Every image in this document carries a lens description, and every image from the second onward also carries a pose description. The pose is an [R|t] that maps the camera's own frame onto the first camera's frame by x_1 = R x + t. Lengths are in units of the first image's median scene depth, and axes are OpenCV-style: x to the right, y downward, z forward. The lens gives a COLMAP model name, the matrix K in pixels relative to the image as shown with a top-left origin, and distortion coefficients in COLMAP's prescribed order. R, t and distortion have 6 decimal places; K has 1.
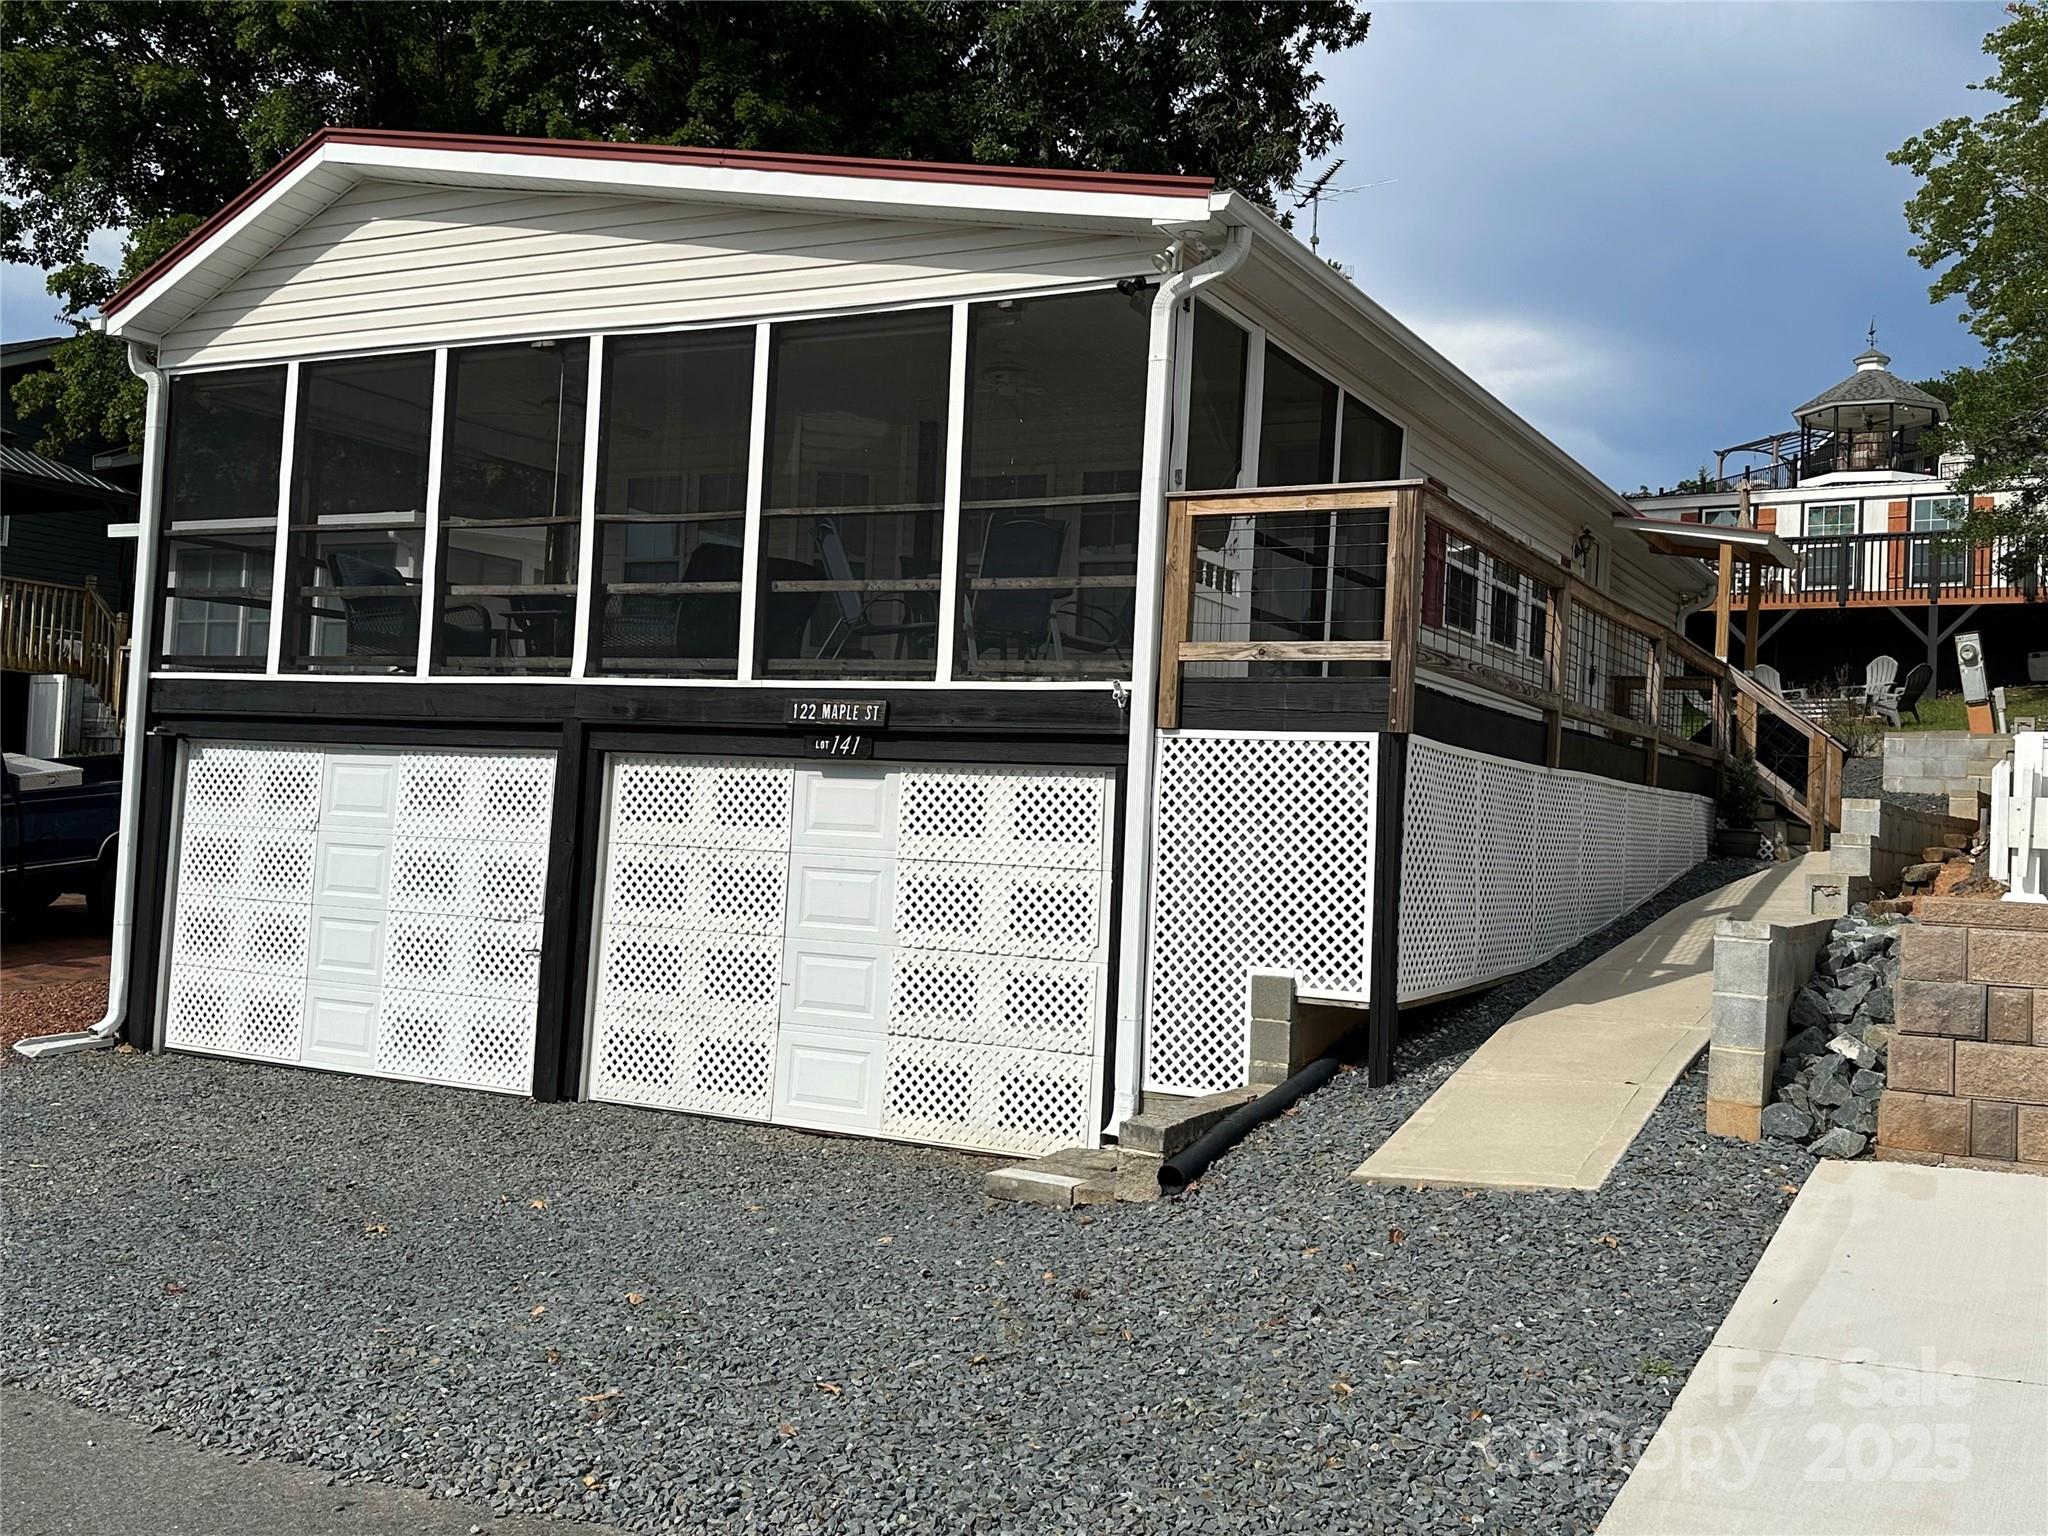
lens RADIAL K [[1873.3, 0, 1023.2], [0, 1873.3, 771.5], [0, 0, 1]] dist [0.145827, 0.000000]
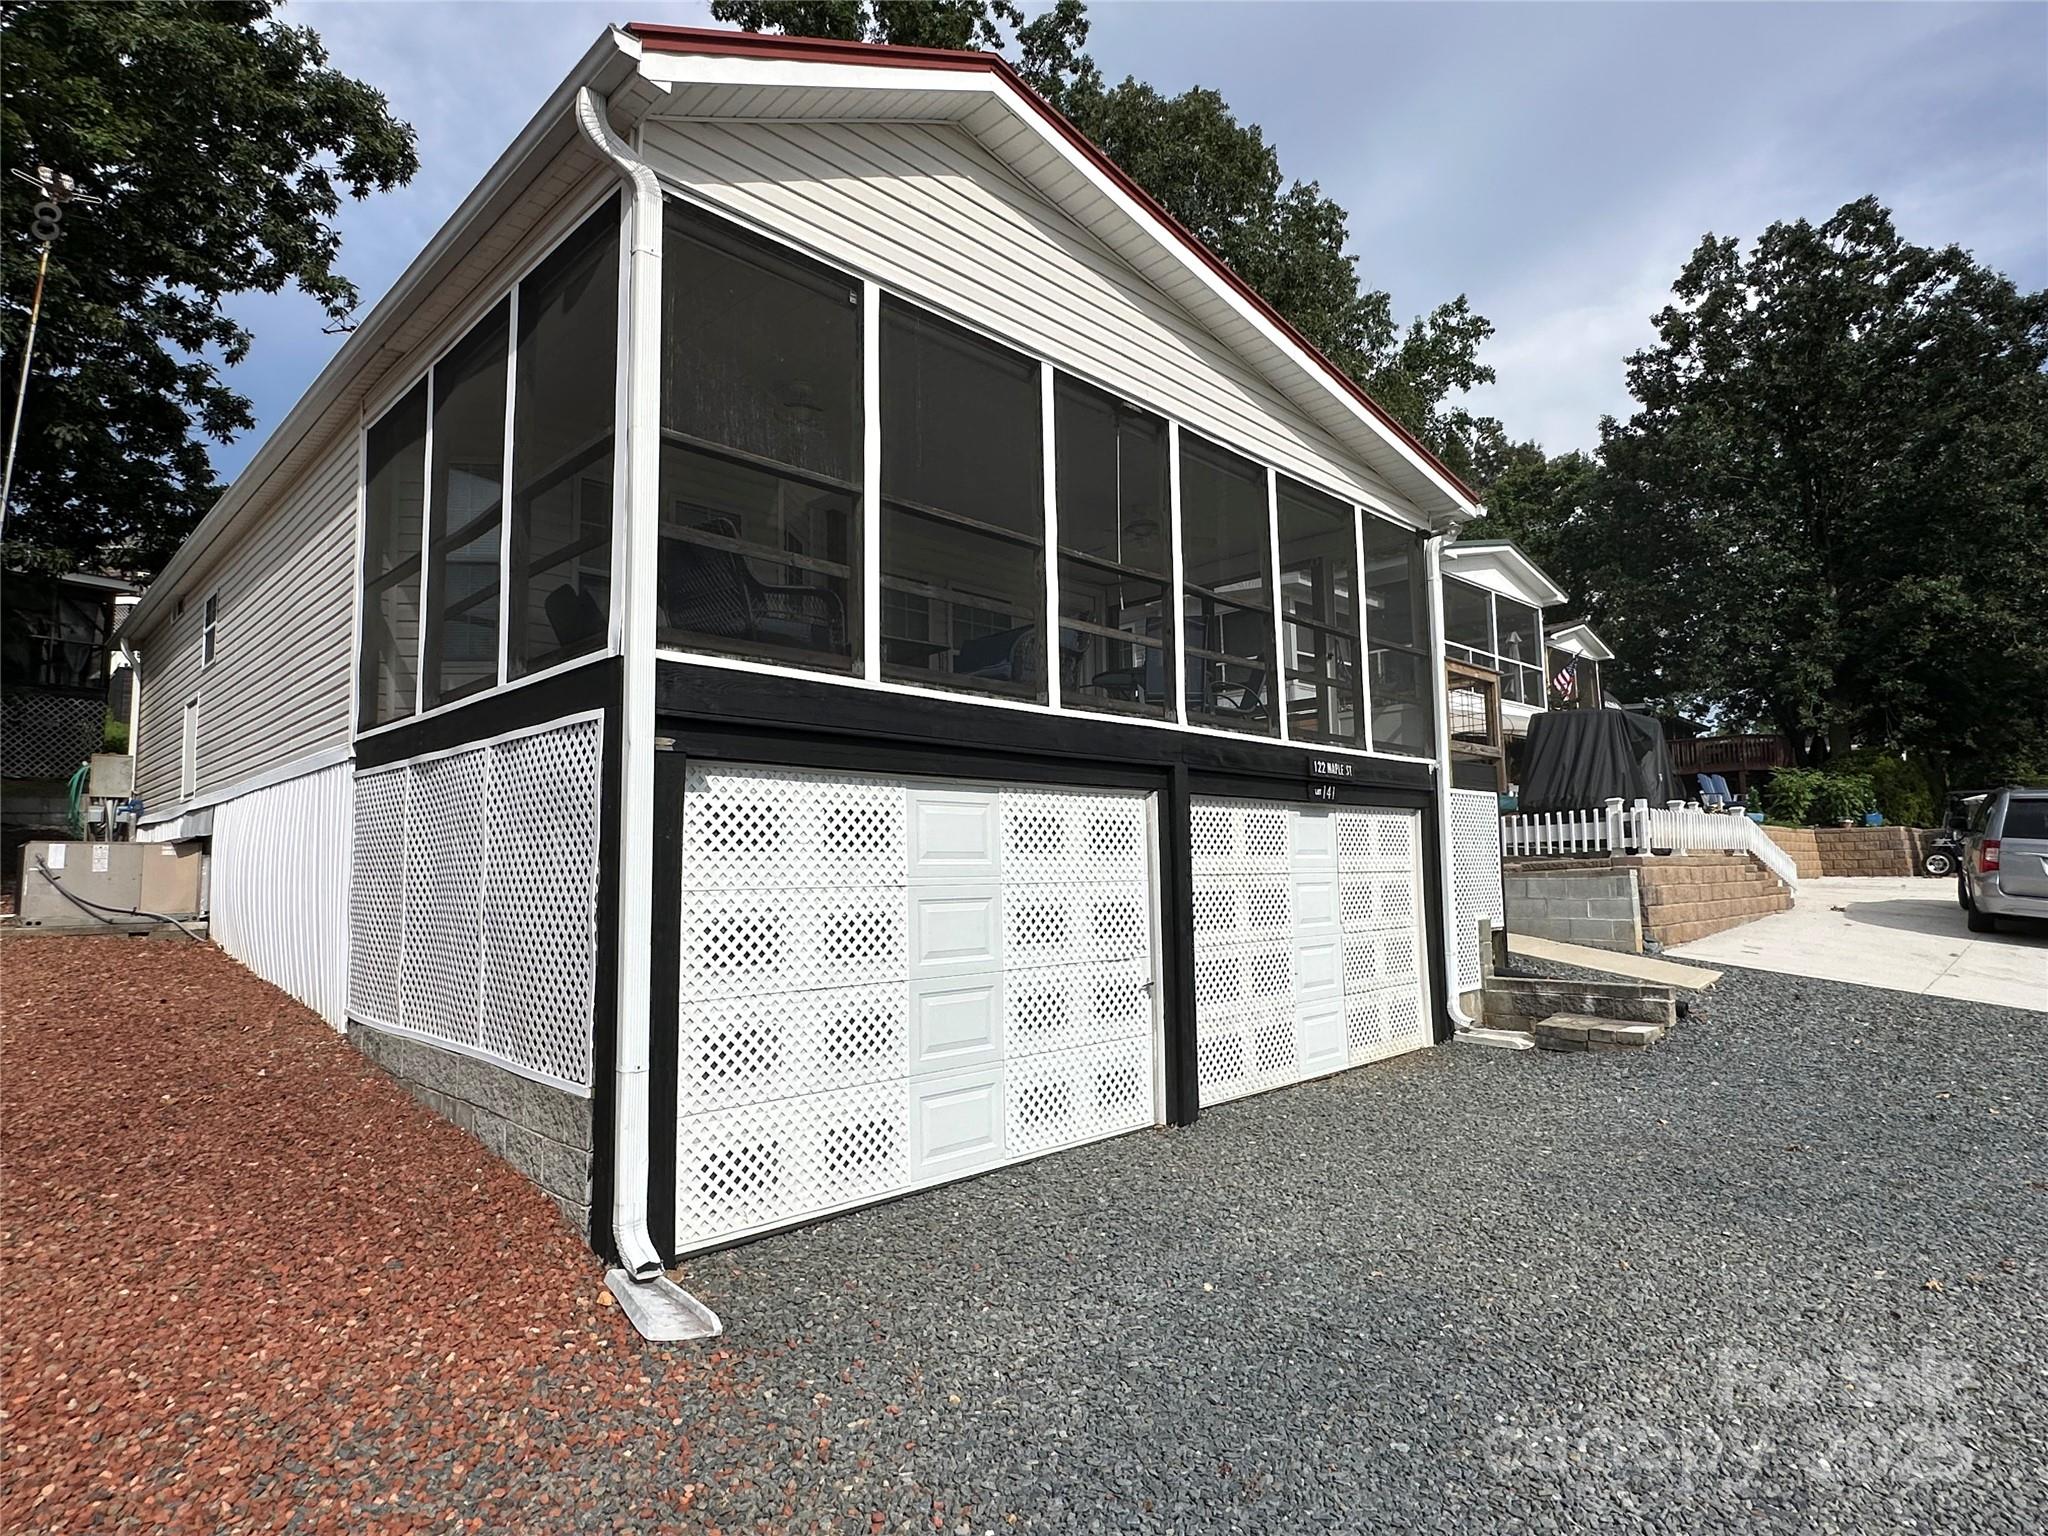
lens RADIAL K [[1119.6, 0, 1026.3], [0, 1119.6, 778.8], [0, 0, 1]] dist [0.034079, 0.000331]
pose [[0.276061, 0.029248, 0.960695, -0.919135], [-0.000495, 0.999541, -0.030289, 0.000986], [-0.961140, 0.007886, 0.275949, 0.945995]]
